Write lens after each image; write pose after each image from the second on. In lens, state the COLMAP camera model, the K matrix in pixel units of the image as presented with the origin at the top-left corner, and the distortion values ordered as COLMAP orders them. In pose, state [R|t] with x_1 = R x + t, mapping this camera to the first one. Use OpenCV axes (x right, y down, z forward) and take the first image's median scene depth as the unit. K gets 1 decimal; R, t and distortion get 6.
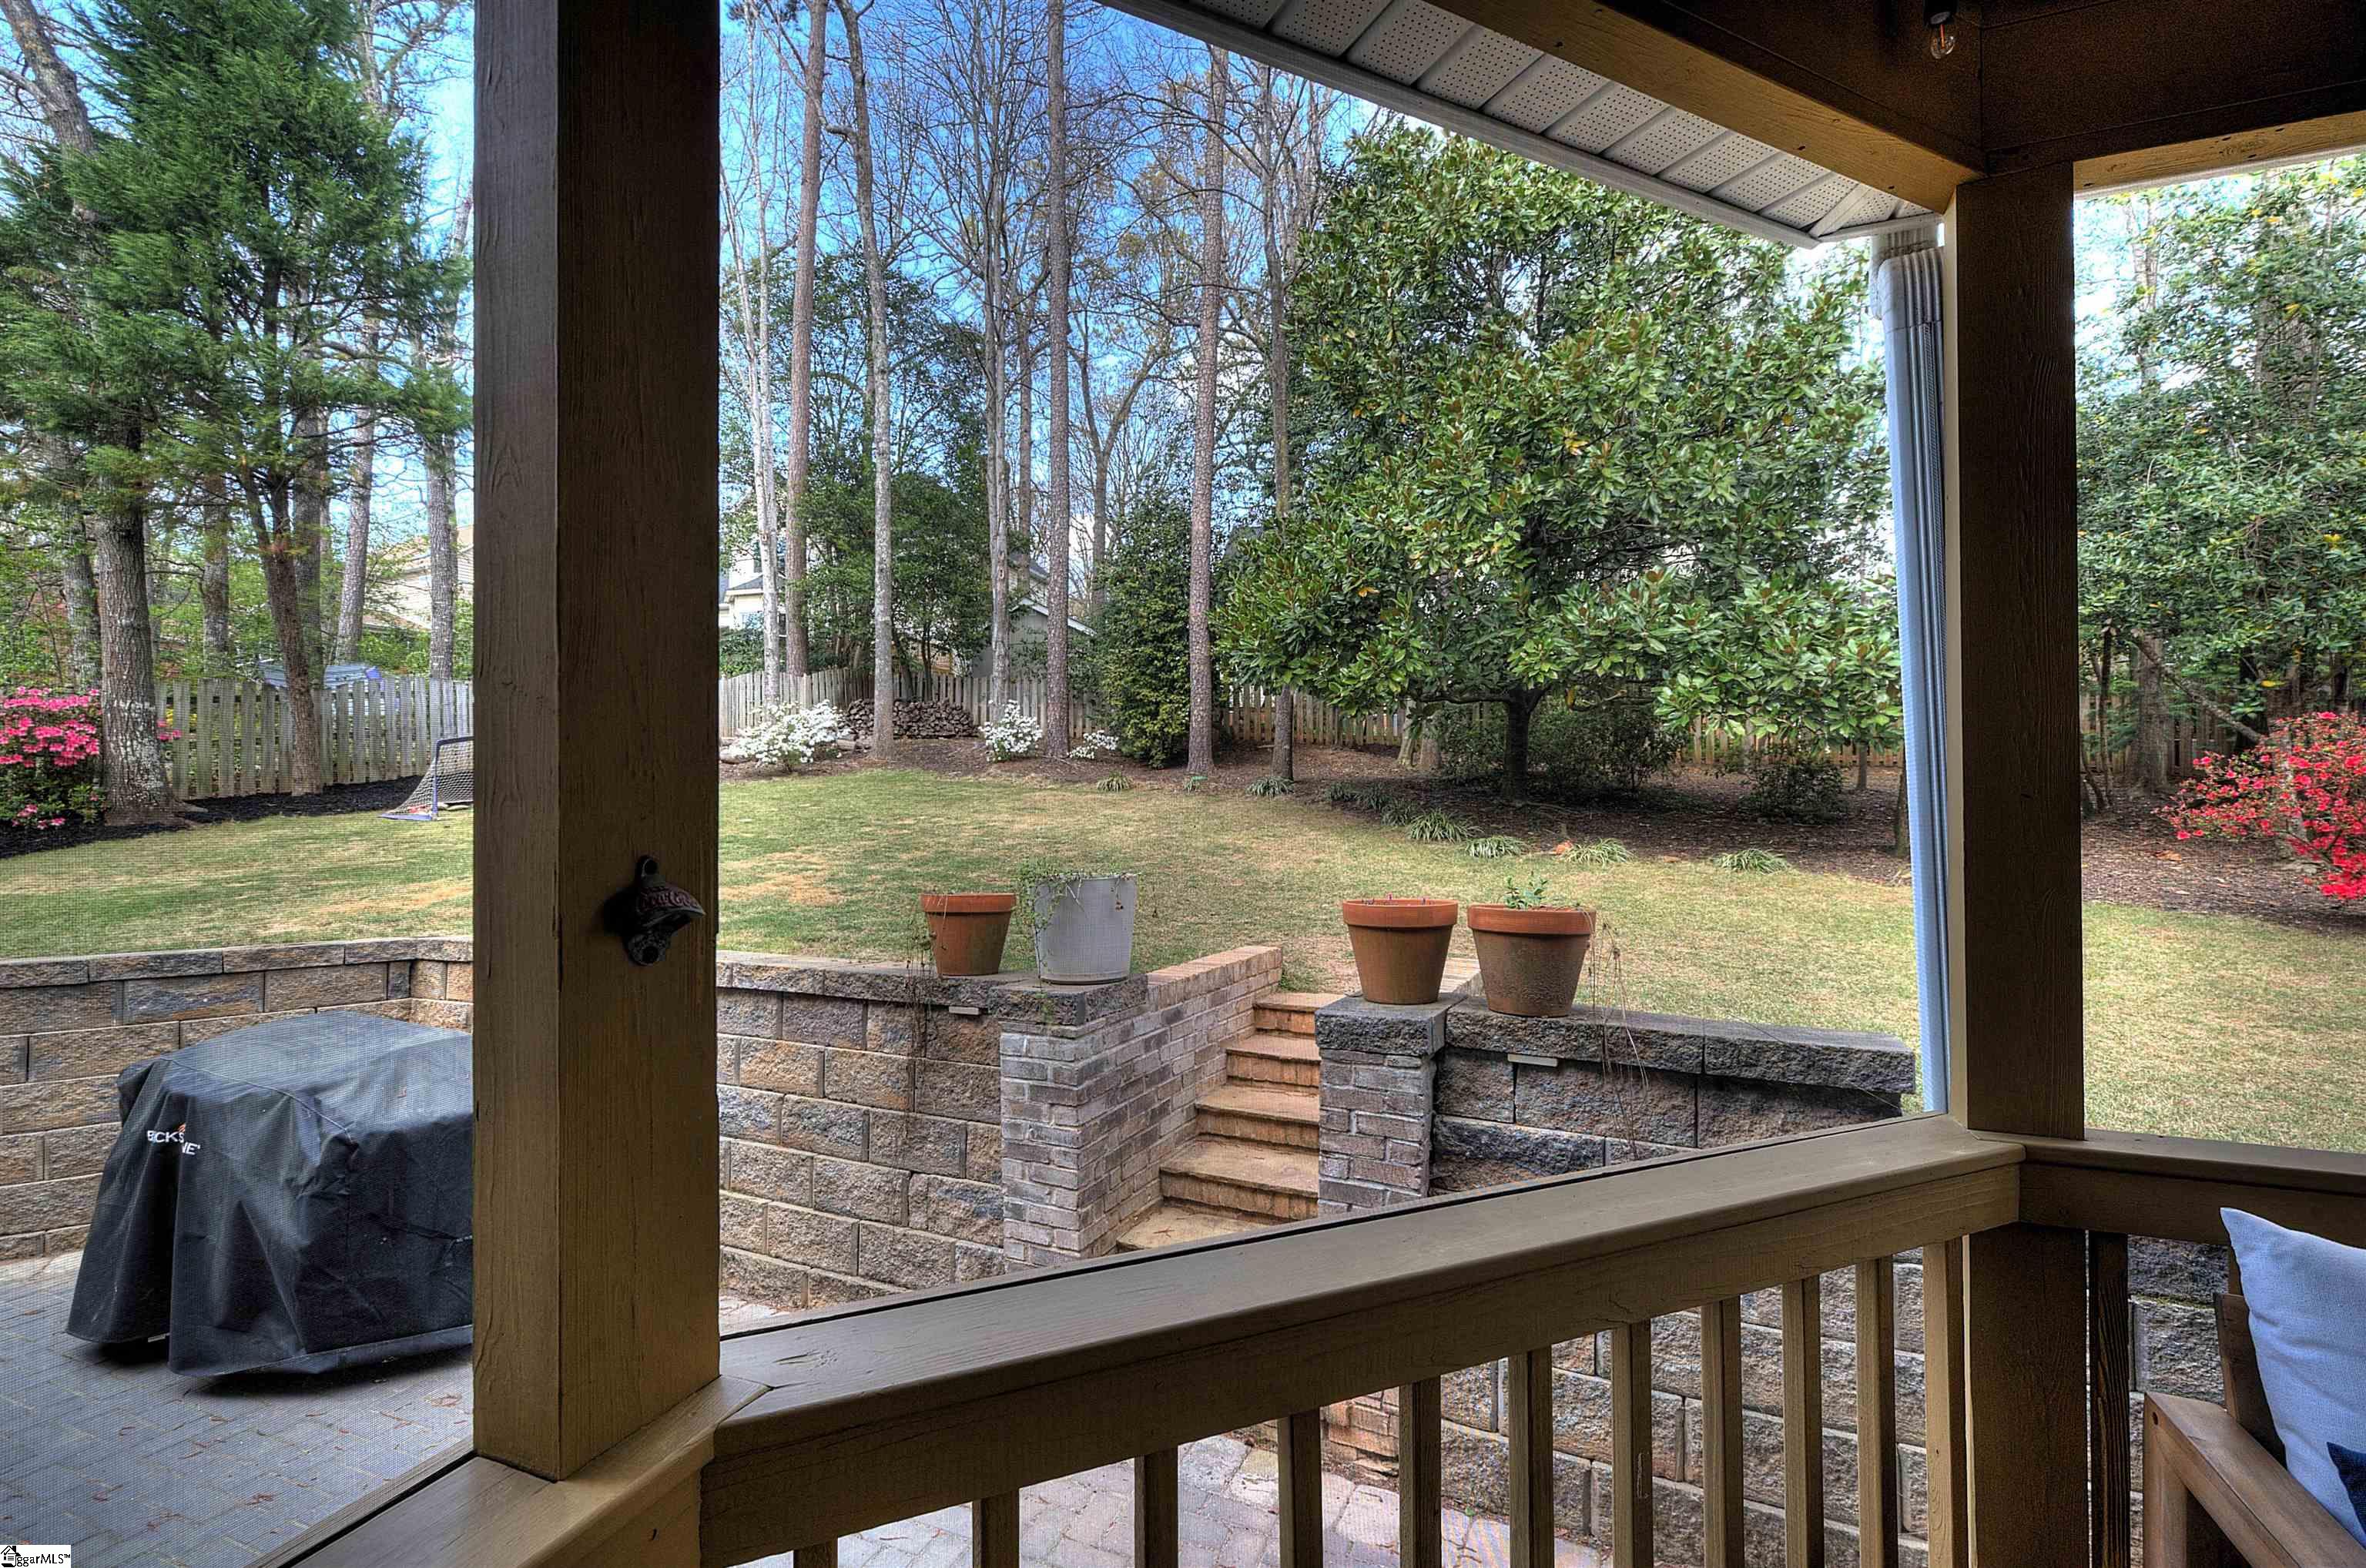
lens RADIAL K [[1037.9, 0, 1187.8], [0, 1037.9, 804.3], [0, 0, 1]] dist [0.001867, 0.000926]
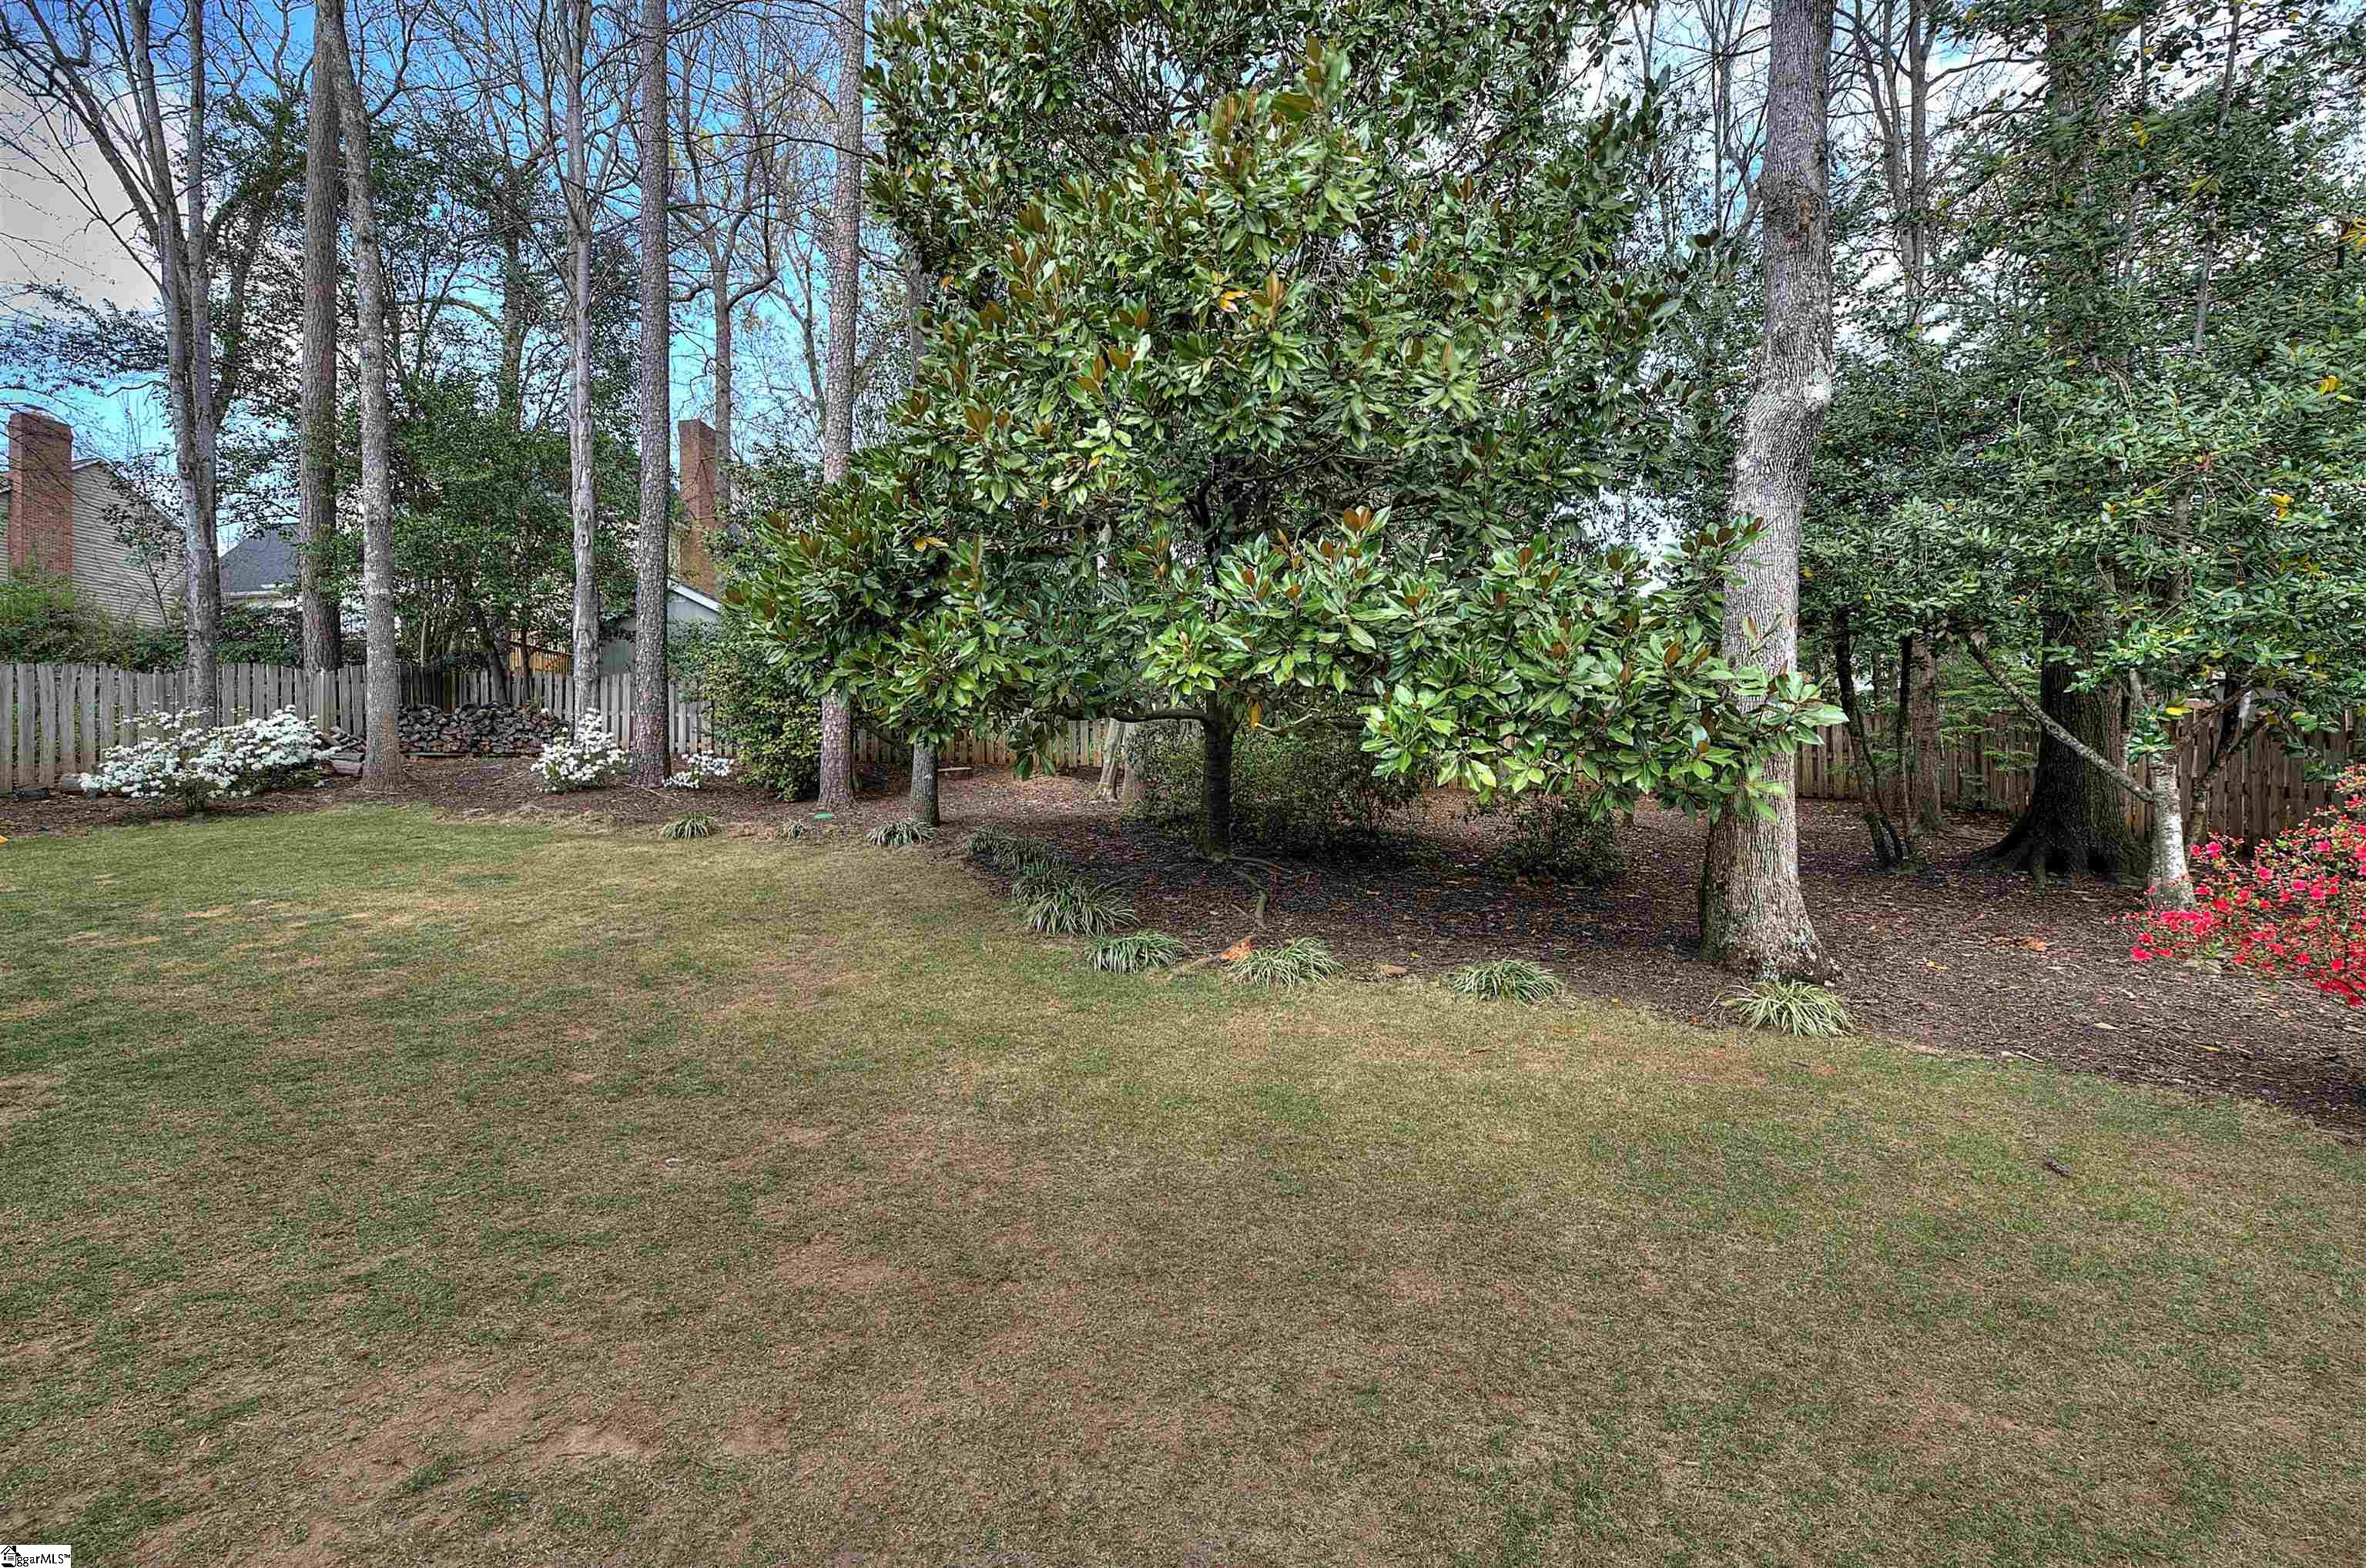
lens RADIAL K [[1018.1, 0, 1206.8], [0, 1018.1, 804.7], [0, 0, 1]] dist [0.000997, 0.000498]
pose [[0.978467, -0.006433, 0.206302, 0.237237], [0.007850, 0.999951, -0.006054, -0.051917], [-0.206253, 0.007543, 0.978470, 0.432074]]
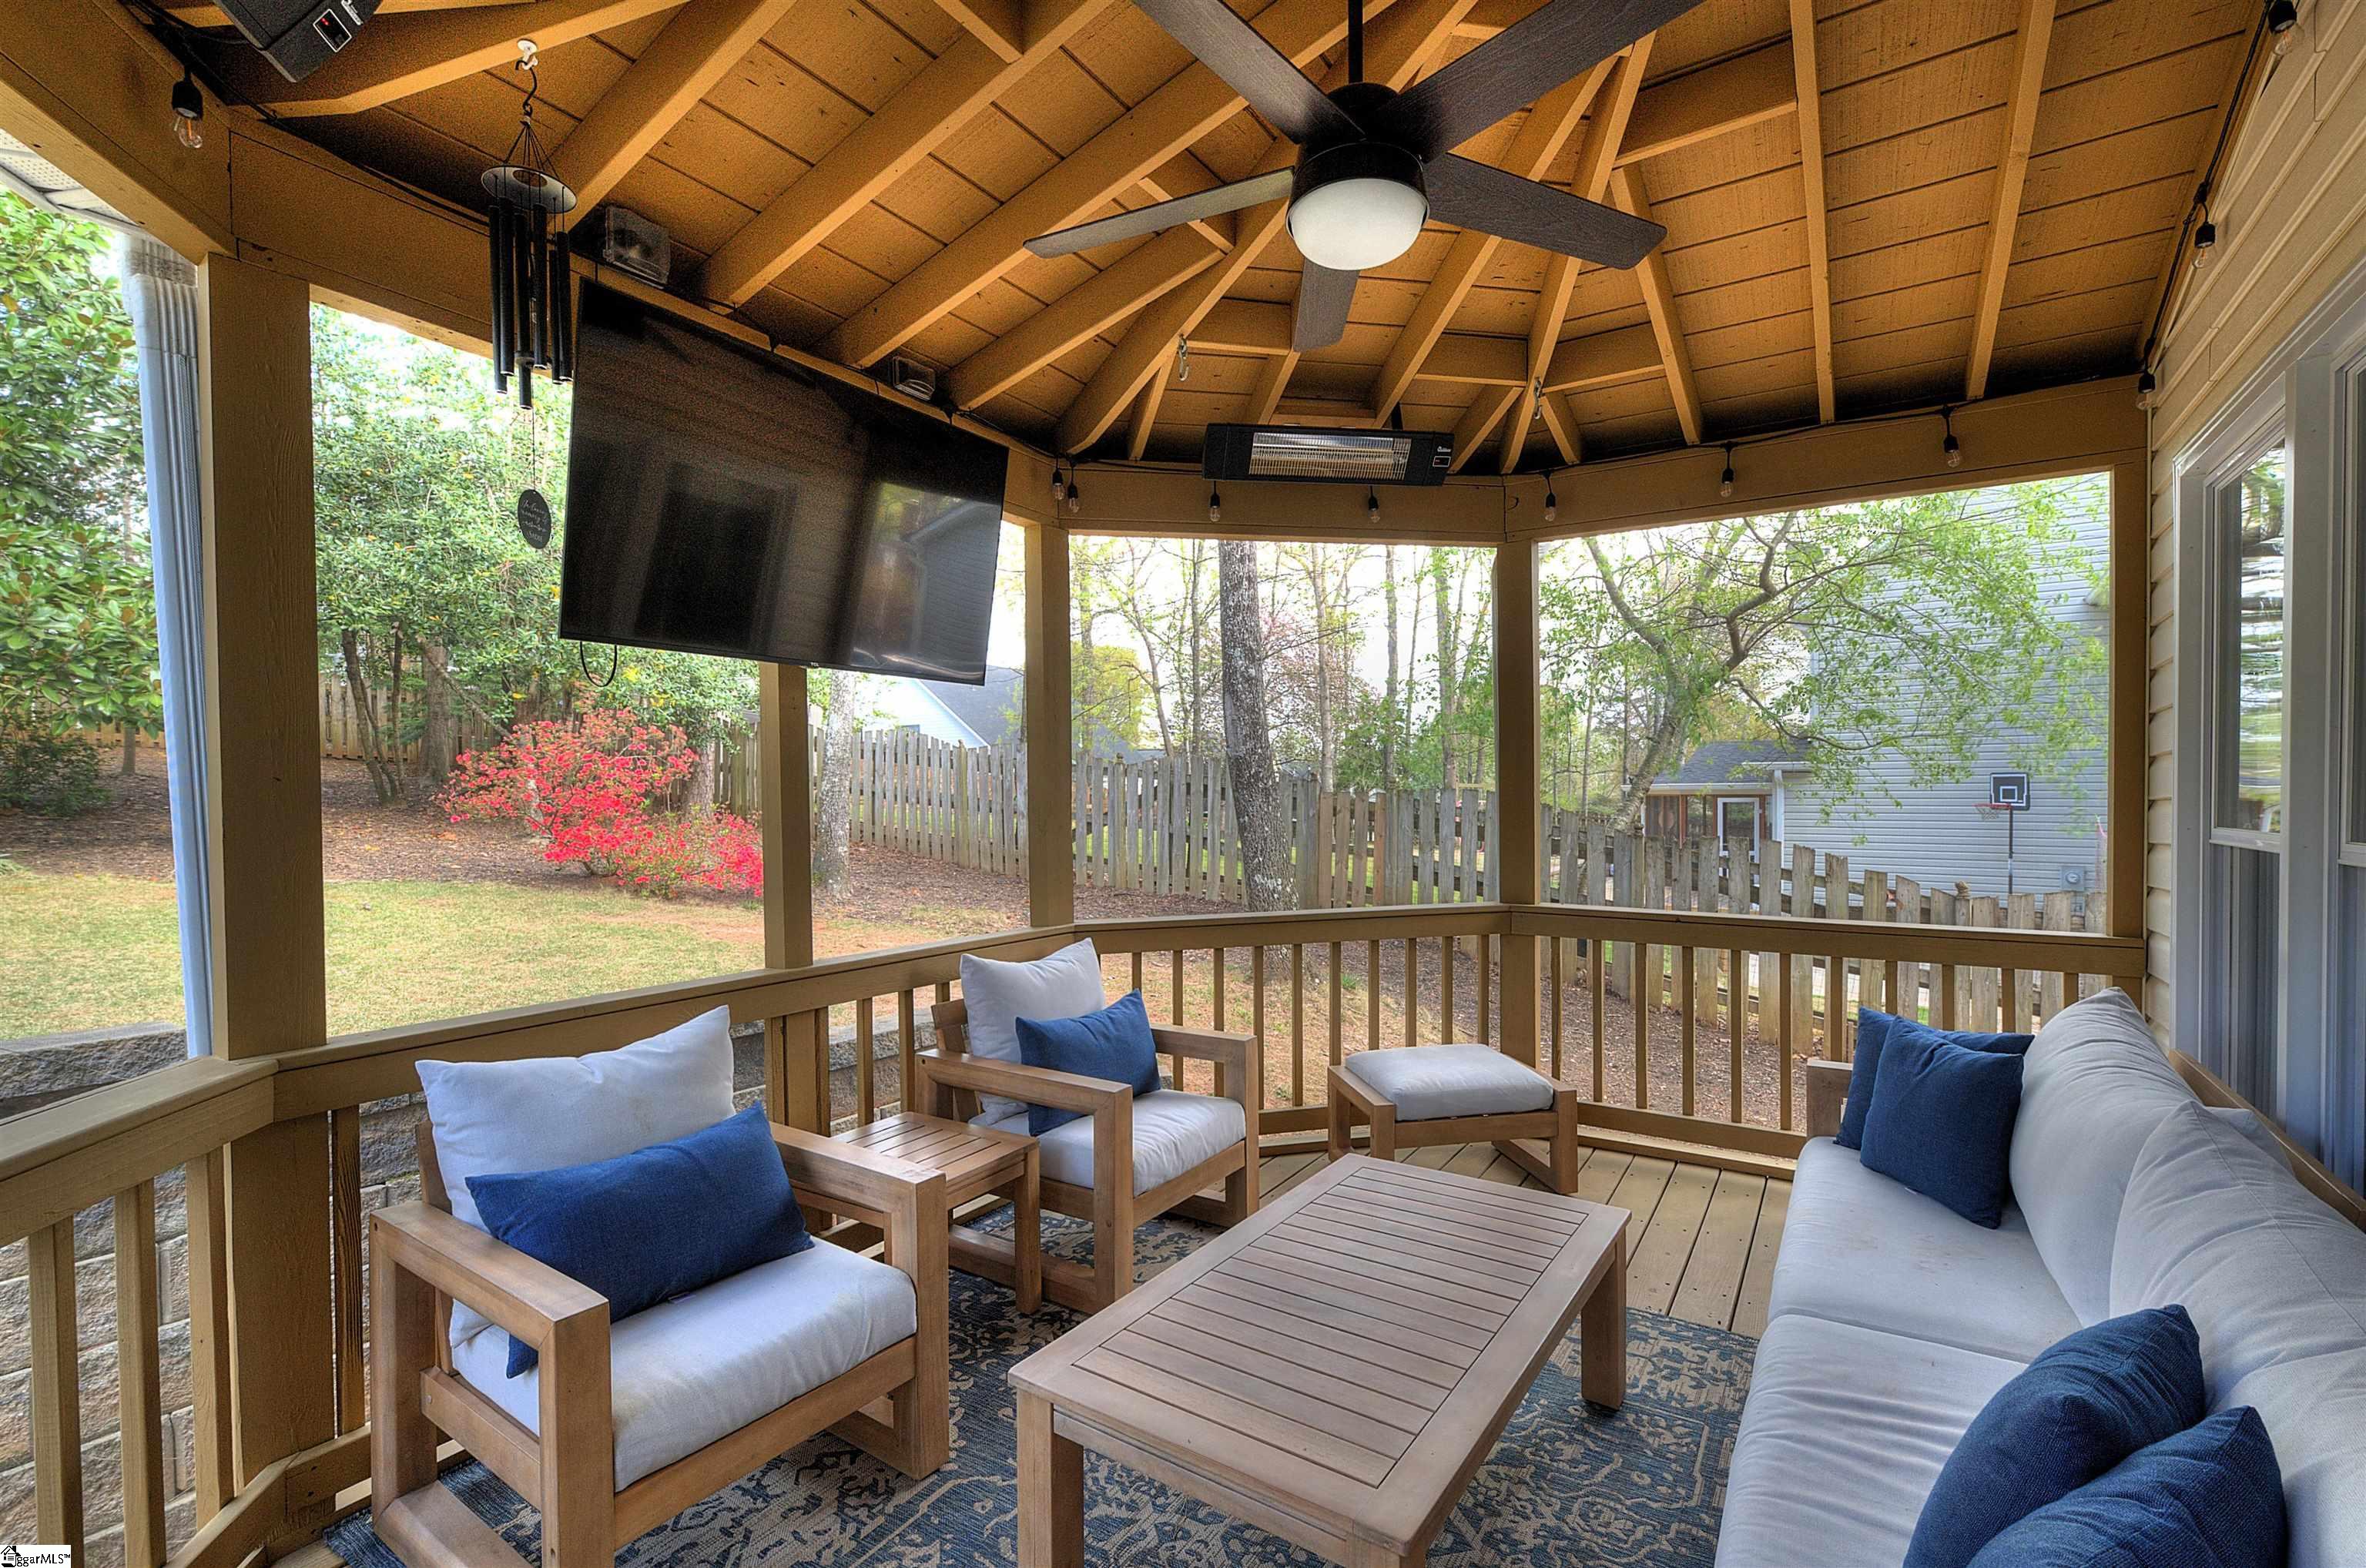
lens RADIAL K [[1031.3, 0, 1181.9], [0, 1031.3, 803.9], [0, 0, 1]] dist [0.000854, -0.000025]
pose [[0.199118, -0.010463, 0.979920, -0.026892], [-0.000564, 0.999942, 0.010792, 0.001288], [-0.979975, -0.002701, 0.199100, -0.043924]]
